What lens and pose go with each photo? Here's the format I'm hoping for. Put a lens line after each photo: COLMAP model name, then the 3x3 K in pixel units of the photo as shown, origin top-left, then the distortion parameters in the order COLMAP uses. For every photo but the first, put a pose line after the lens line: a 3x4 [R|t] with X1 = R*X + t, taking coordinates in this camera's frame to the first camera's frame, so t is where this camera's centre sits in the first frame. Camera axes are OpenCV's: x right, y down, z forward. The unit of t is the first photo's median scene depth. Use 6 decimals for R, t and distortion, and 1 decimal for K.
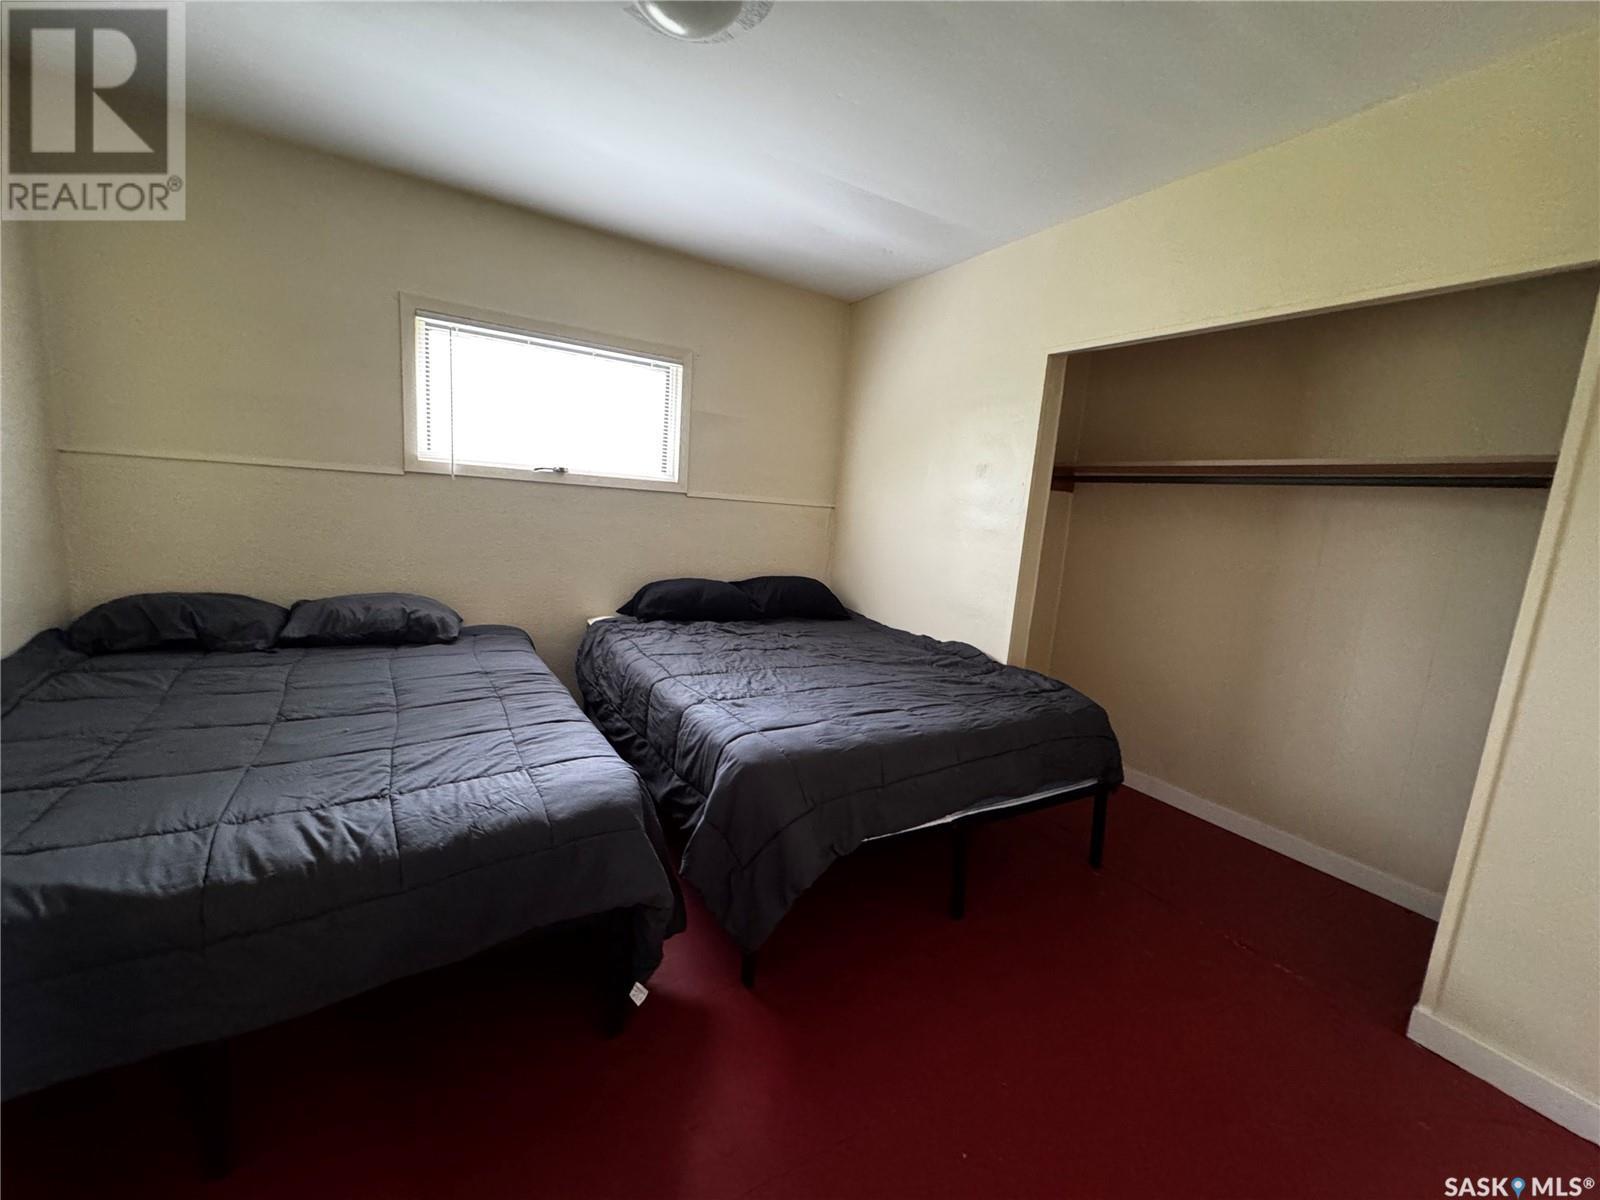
lens RADIAL K [[640.5, 0, 800.0], [0, 640.5, 600.0], [0, 0, 1]] dist [-0.000882, -0.000231]
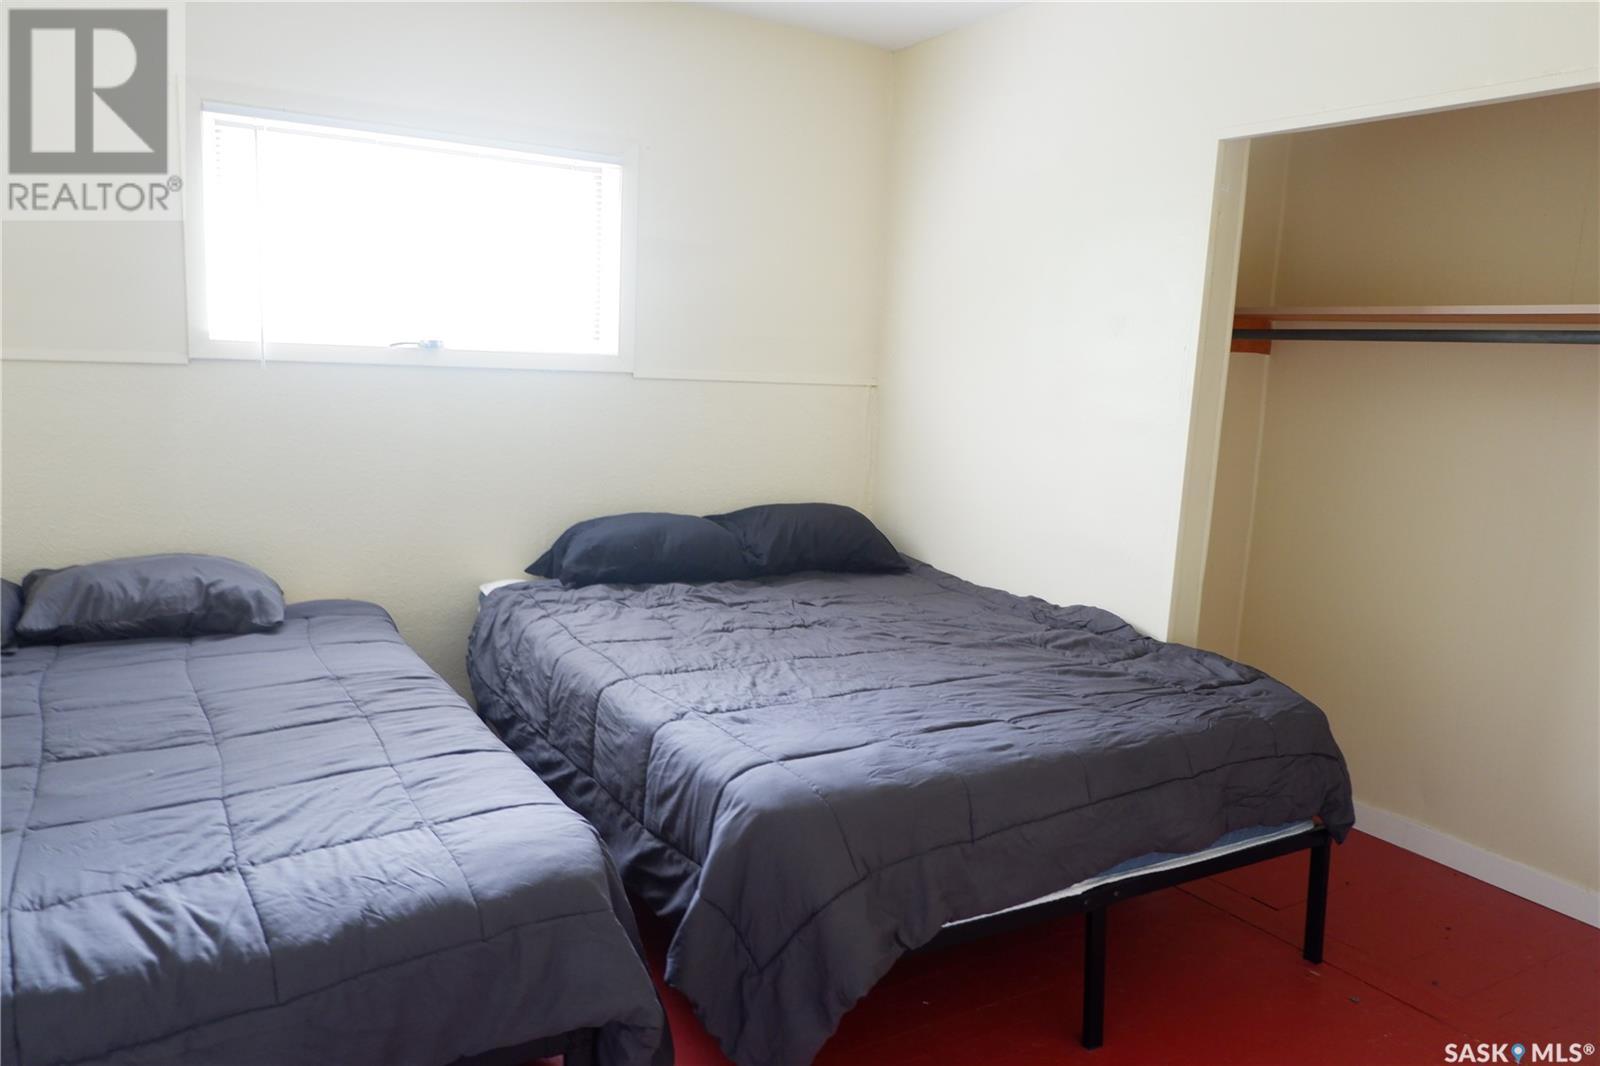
lens RADIAL K [[1123.8, 0, 800.0], [0, 1123.8, 533.0], [0, 0, 1]] dist [-0.047874, 0.033652]
pose [[0.999534, -0.028117, -0.011926, -0.018095], [0.028140, 0.999602, 0.001753, -0.020341], [0.011872, -0.002087, 0.999927, -0.103126]]
